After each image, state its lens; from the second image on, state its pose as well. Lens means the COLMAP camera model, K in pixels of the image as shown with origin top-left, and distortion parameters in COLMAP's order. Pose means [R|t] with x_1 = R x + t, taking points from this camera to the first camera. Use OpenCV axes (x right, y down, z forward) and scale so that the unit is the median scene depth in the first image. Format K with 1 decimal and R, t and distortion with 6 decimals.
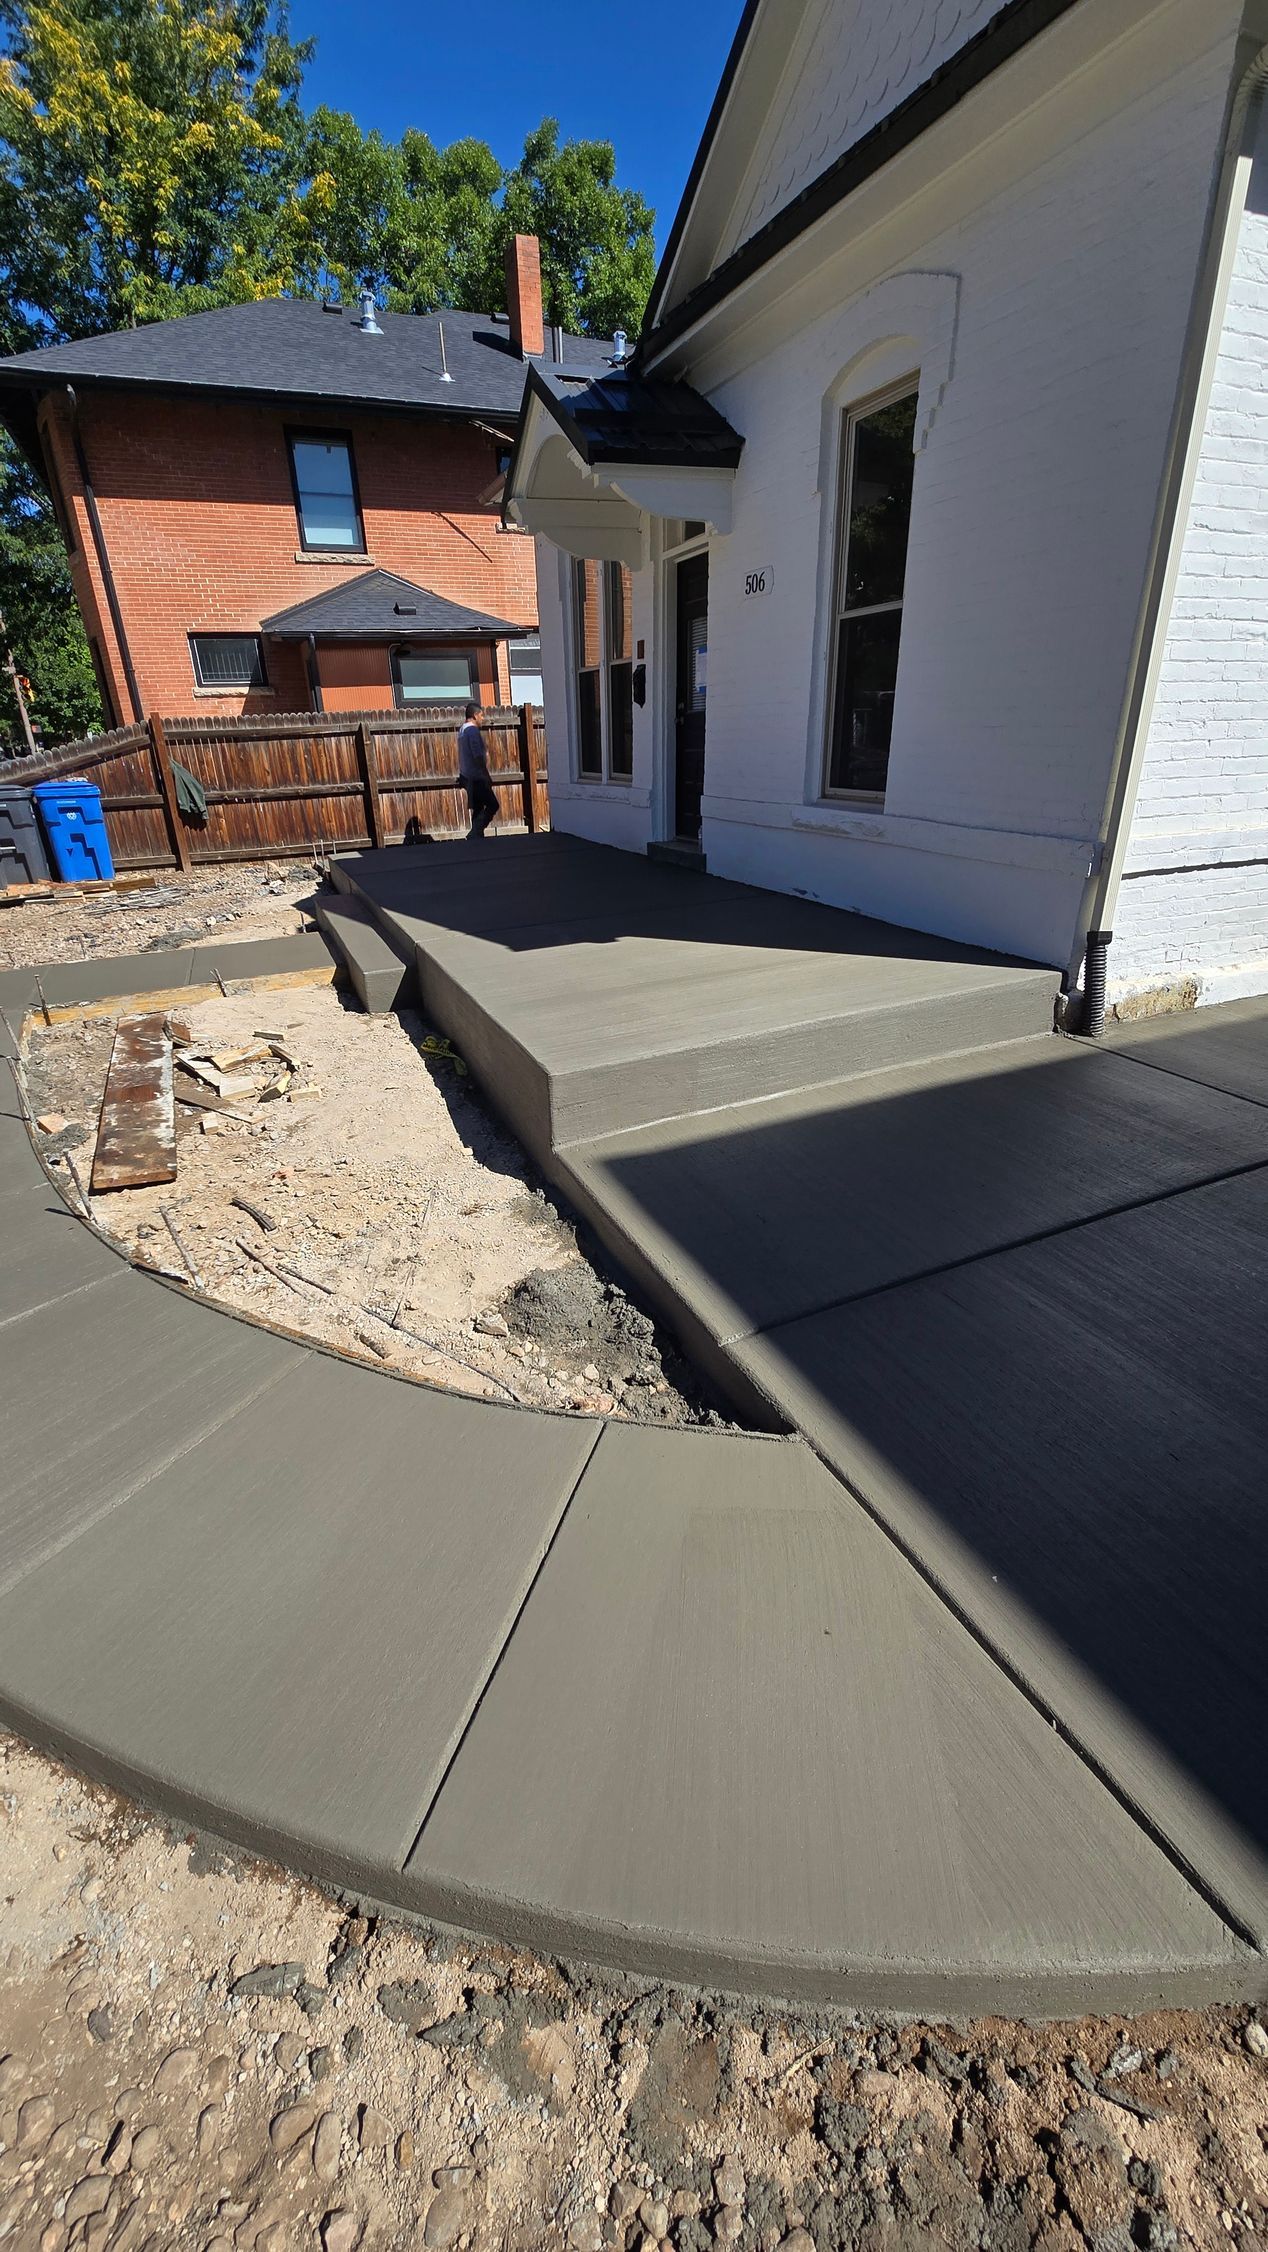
lens RADIAL K [[900.4, 0, 634.0], [0, 900.4, 1126.0], [0, 0, 1]] dist [-0.021256, 0.002548]
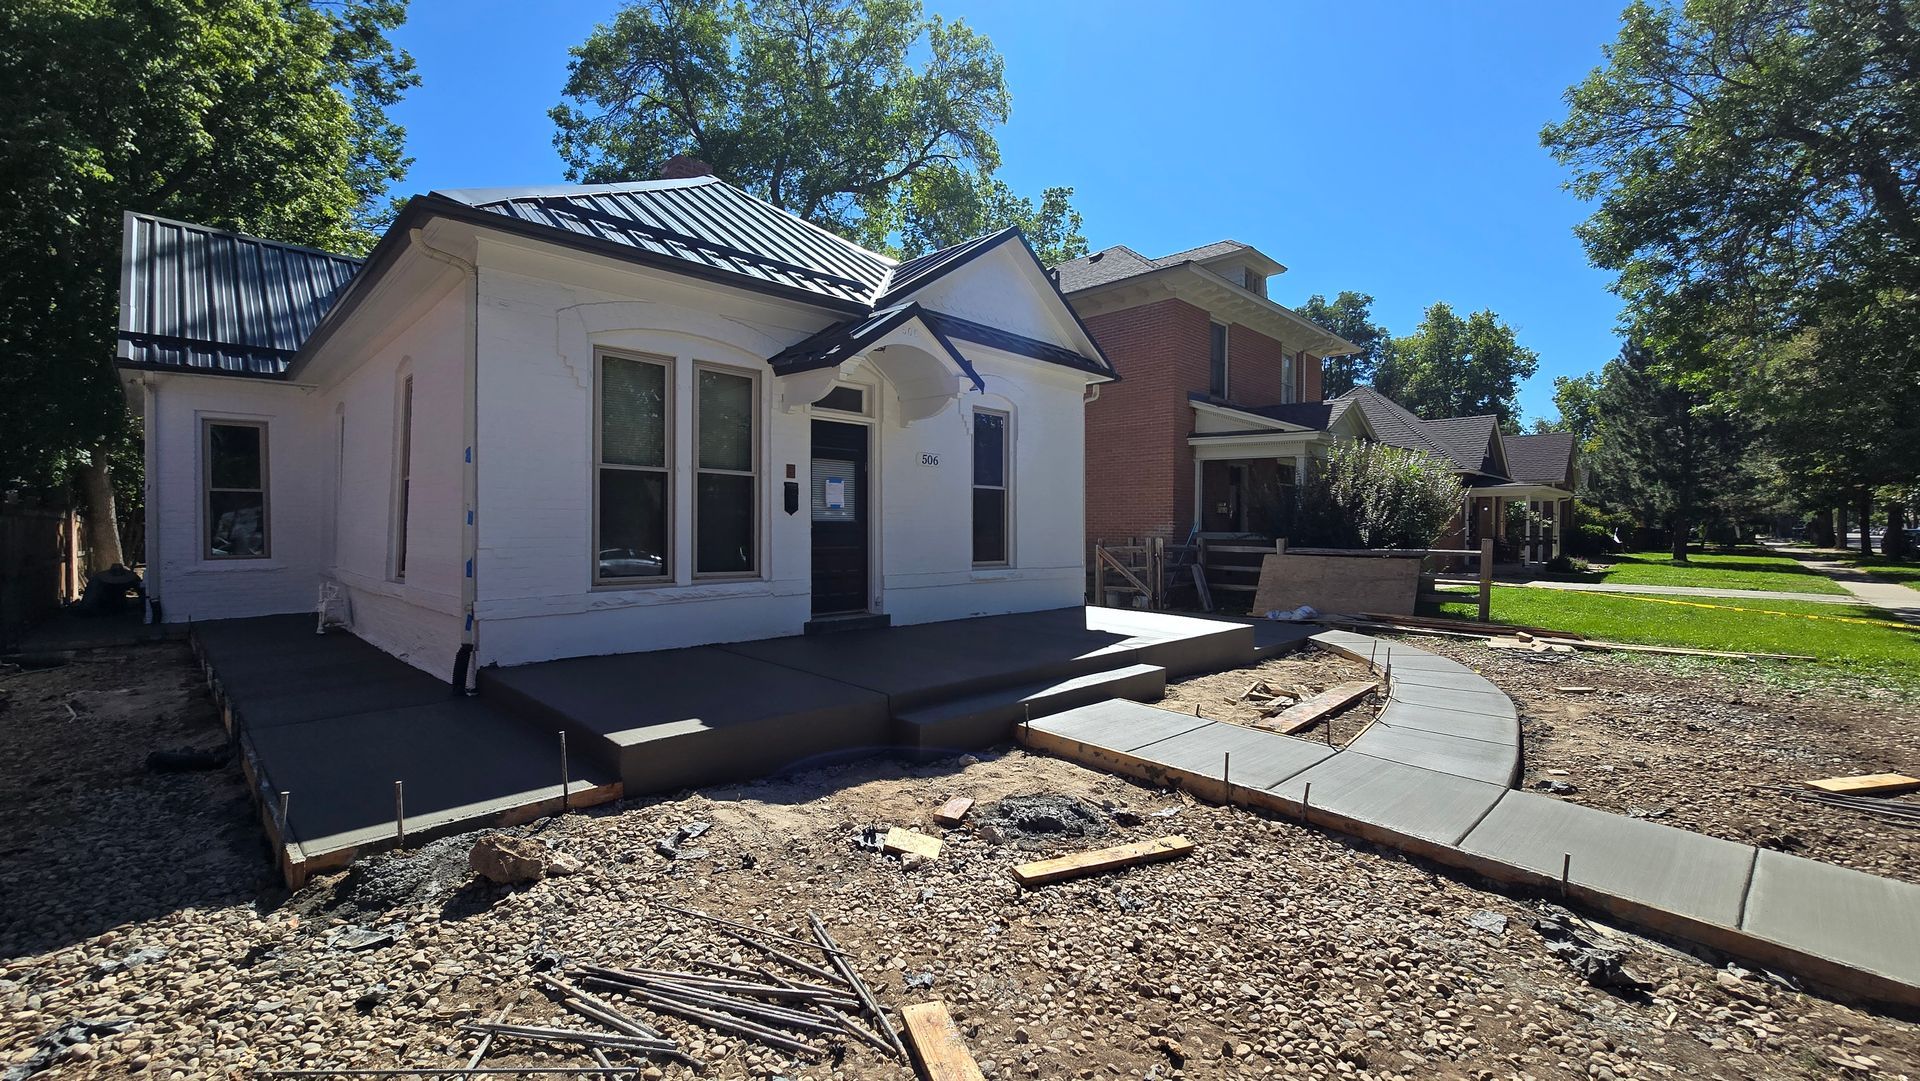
lens RADIAL K [[772.2, 0, 960.0], [0, 772.2, 540.5], [0, 0, 1]] dist [-0.014408, -0.000182]
pose [[-0.355456, 0.011423, 0.934623, -1.338511], [0.382990, 0.913910, 0.134489, -0.641016], [-0.852625, 0.405756, -0.329229, 1.519931]]
